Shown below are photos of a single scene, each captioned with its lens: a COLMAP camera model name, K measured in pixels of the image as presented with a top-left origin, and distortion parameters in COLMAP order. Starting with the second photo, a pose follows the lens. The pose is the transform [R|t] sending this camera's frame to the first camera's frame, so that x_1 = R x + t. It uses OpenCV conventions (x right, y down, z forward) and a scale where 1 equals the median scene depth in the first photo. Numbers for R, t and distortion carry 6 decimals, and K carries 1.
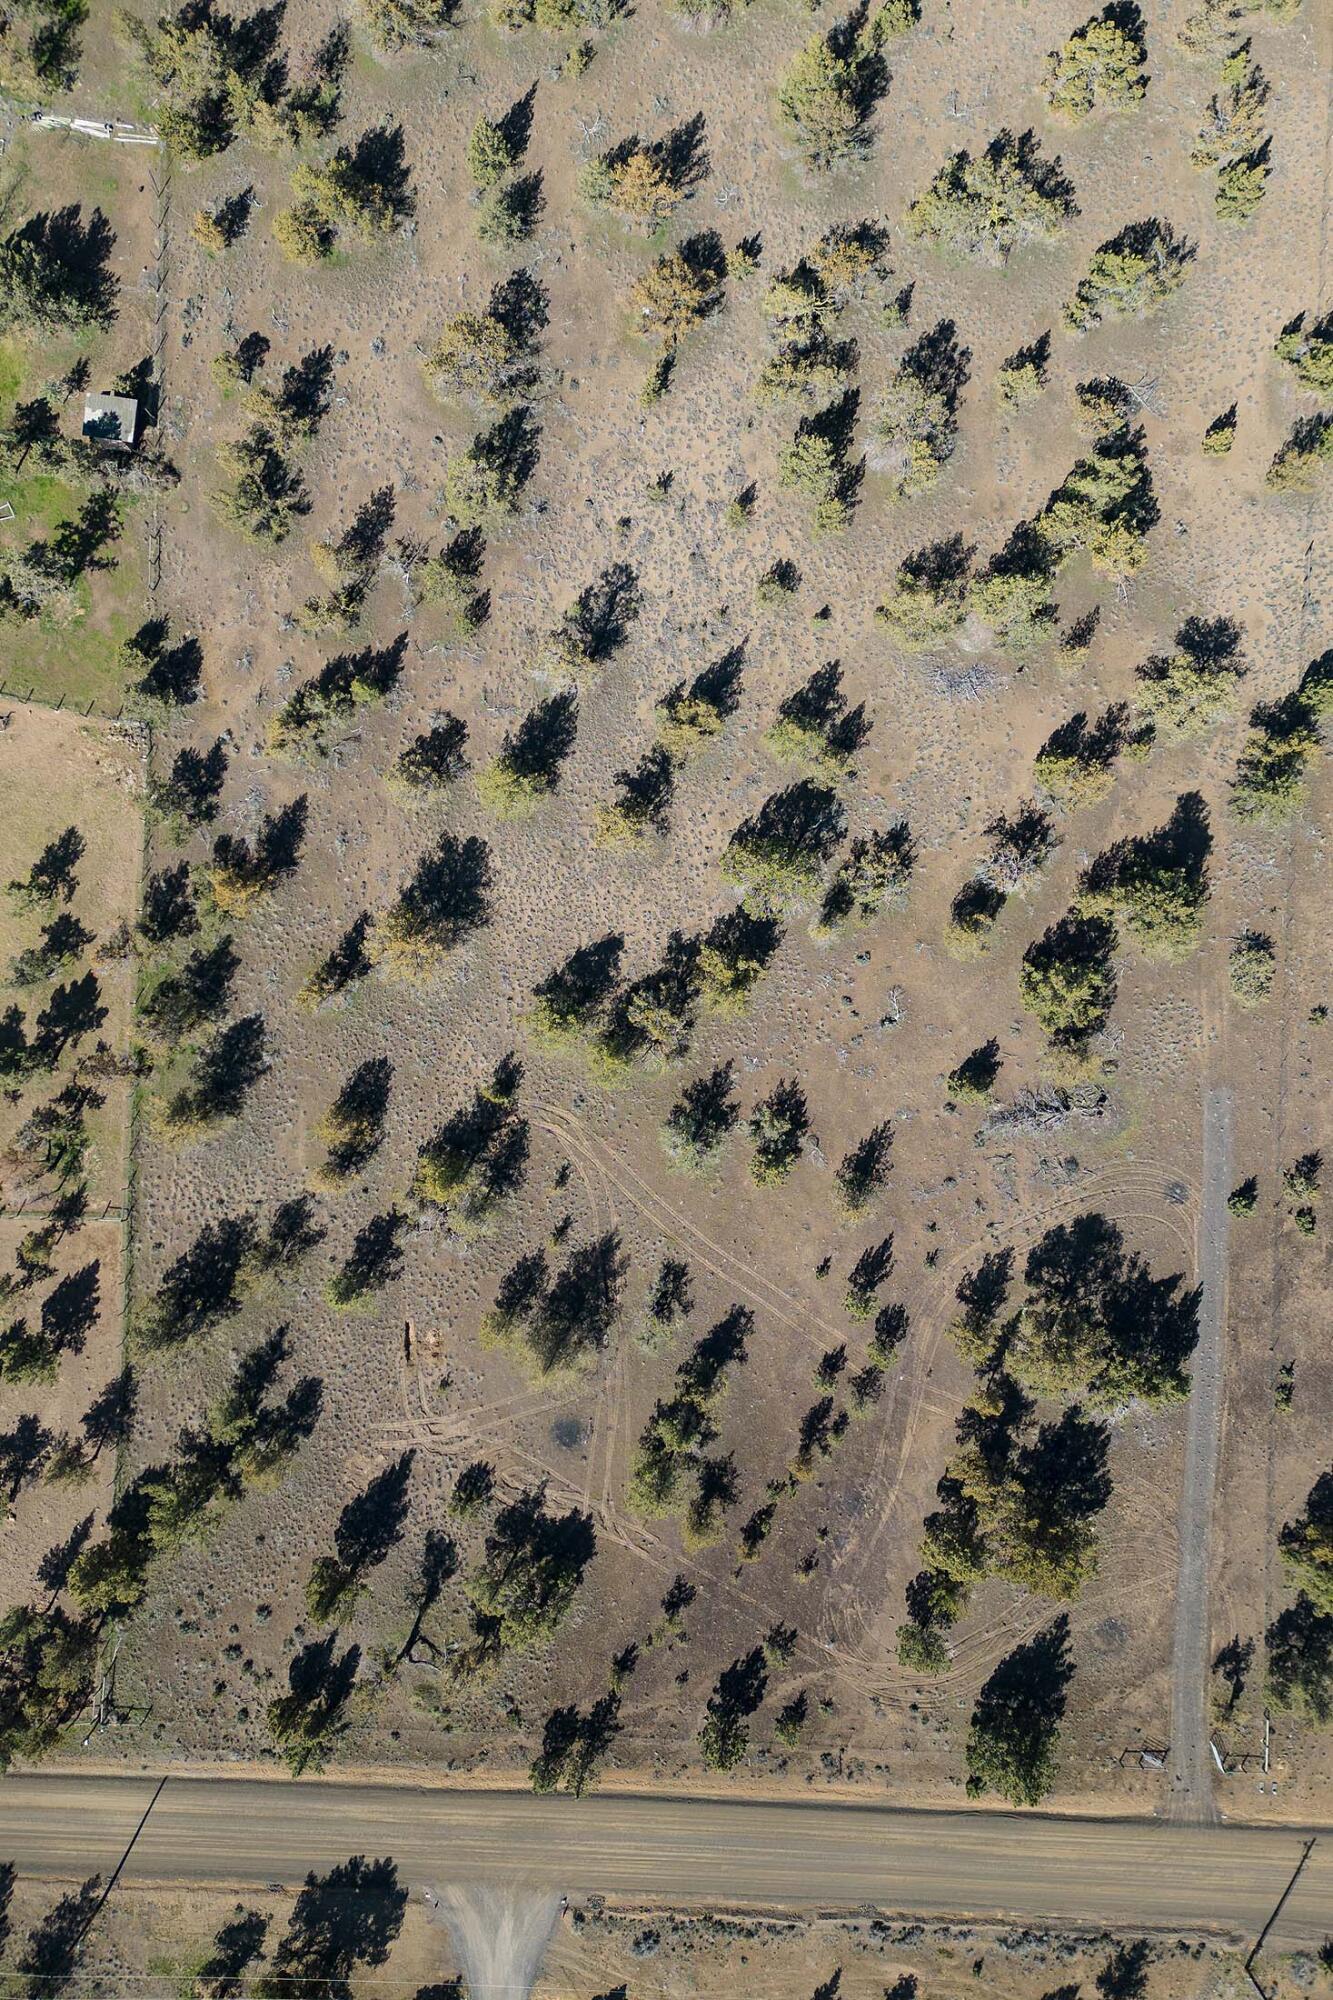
lens RADIAL K [[1394.3, 0, 666.5], [0, 1394.3, 1000.0], [0, 0, 1]] dist [0.072498, -0.064425]
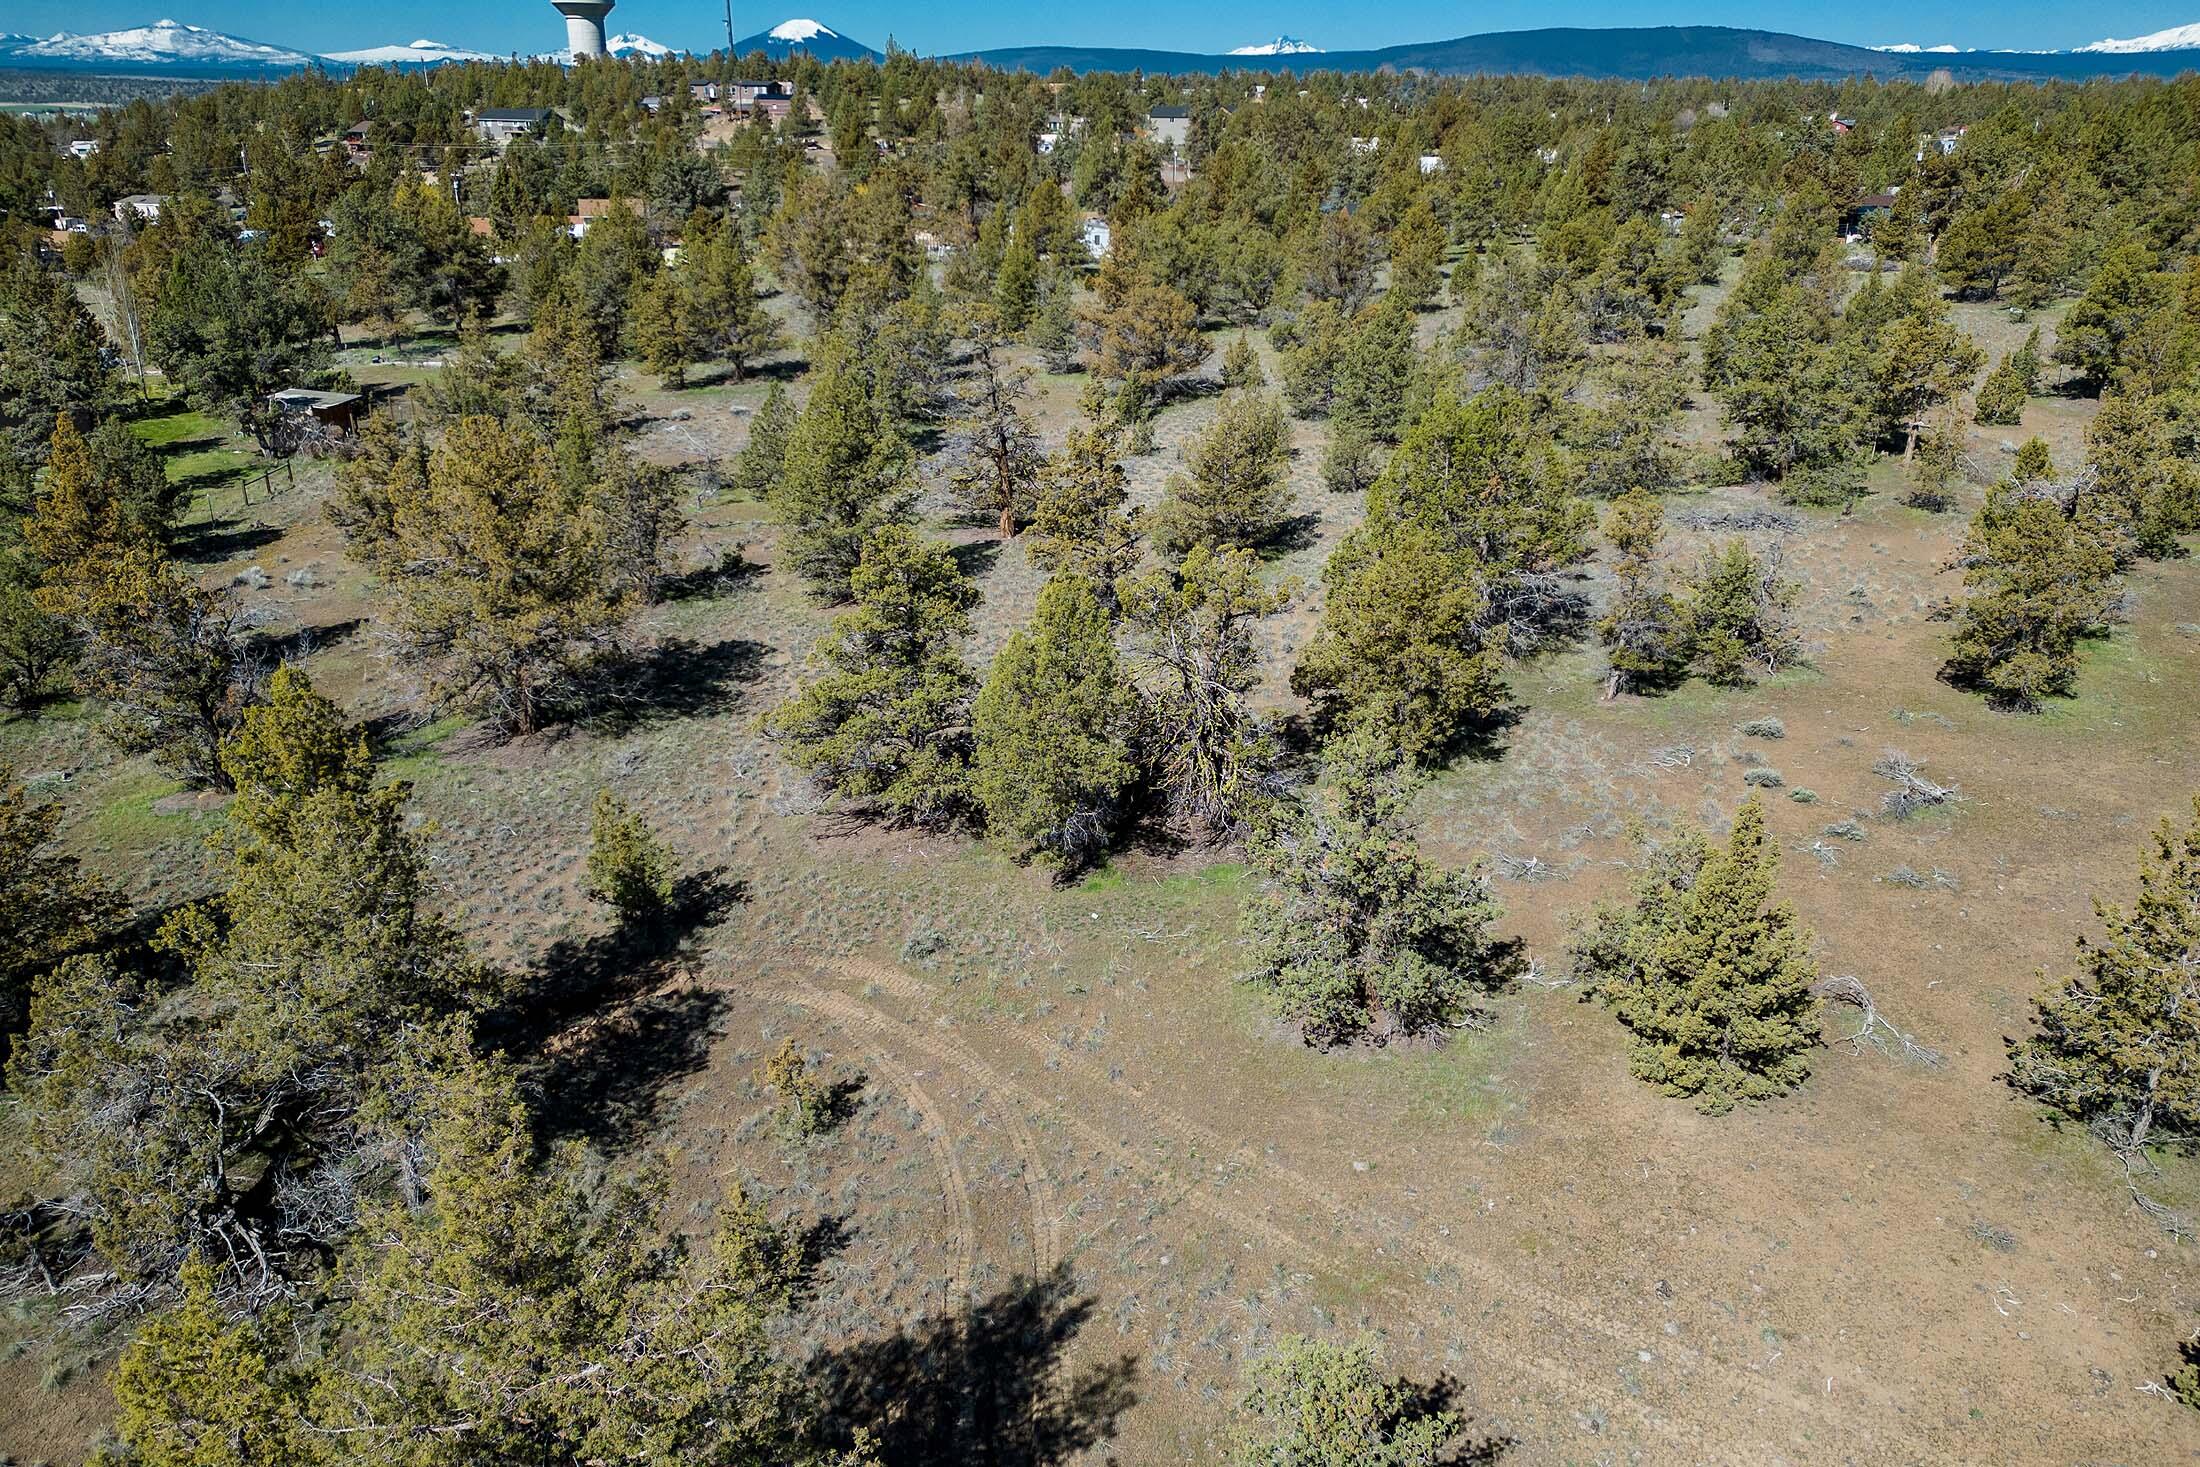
lens RADIAL K [[1618.4, 0, 1104.4], [0, 1618.4, 724.3], [0, 0, 1]] dist [0.078631, -0.076139]
pose [[0.999665, 0.017558, 0.019032, -0.035494], [0.011006, 0.377202, -0.926066, 0.354843], [-0.023439, 0.925965, 0.376882, 0.839866]]
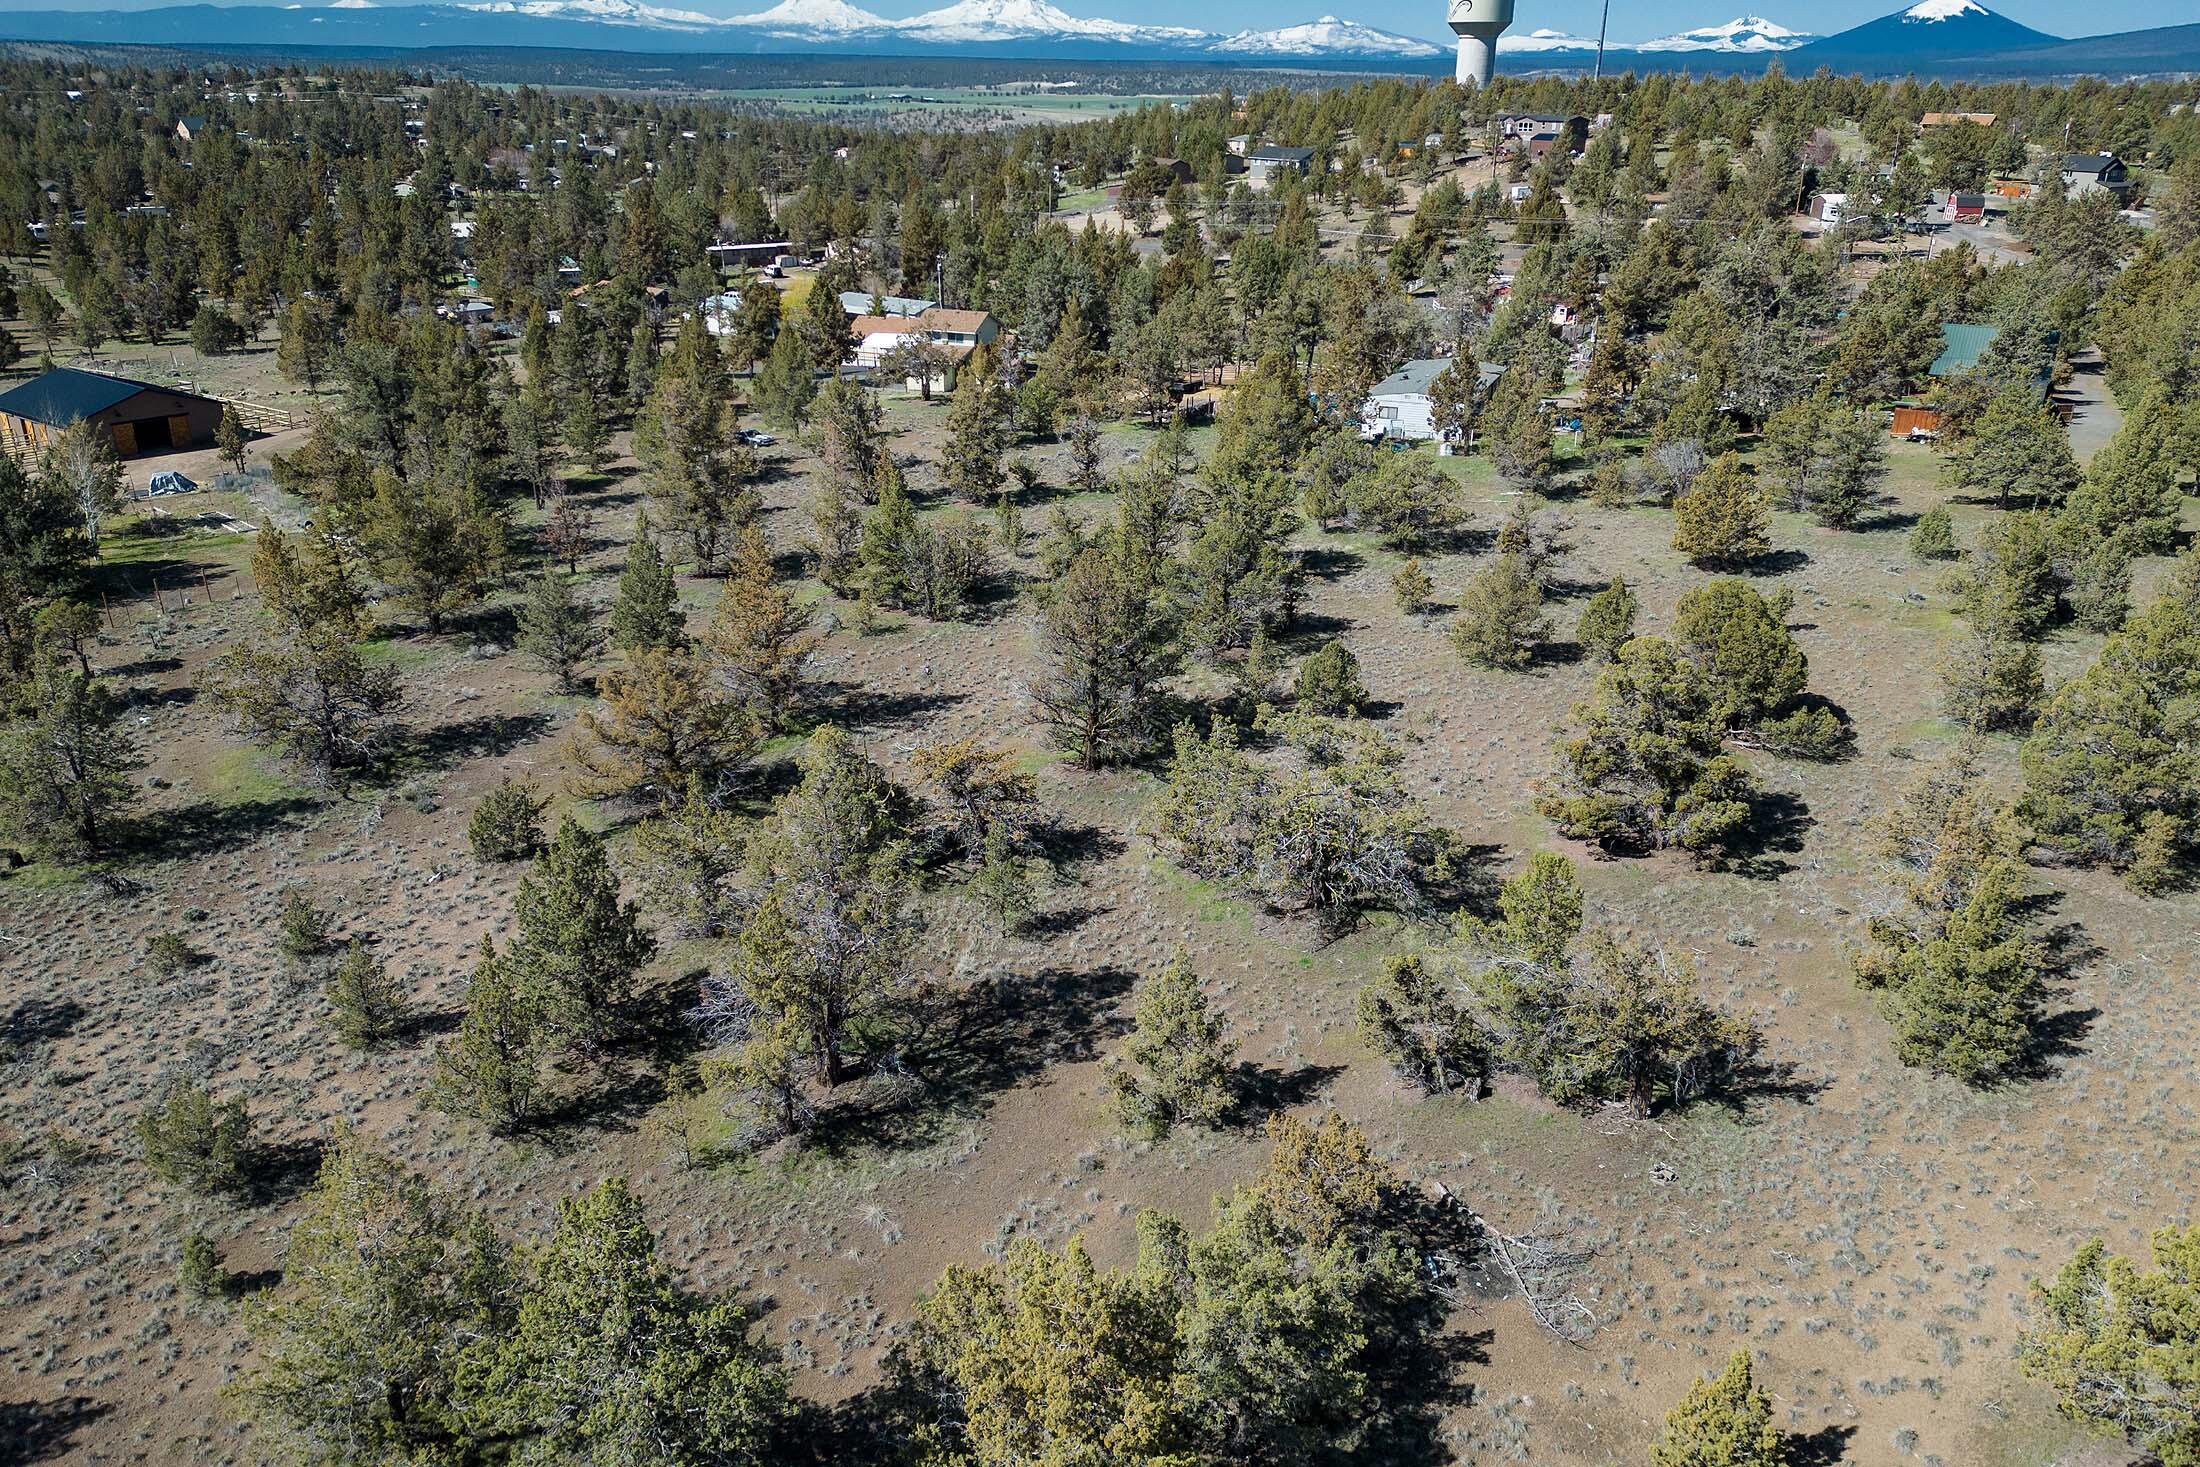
lens RADIAL K [[1624.5, 0, 1103.8], [0, 1624.5, 706.0], [0, 0, 1]] dist [0.087998, -0.087779]
pose [[0.826855, 0.228342, -0.513975, 0.408211], [-0.562196, 0.310090, -0.766668, -0.146253], [-0.015685, 0.922878, 0.384772, 0.749632]]
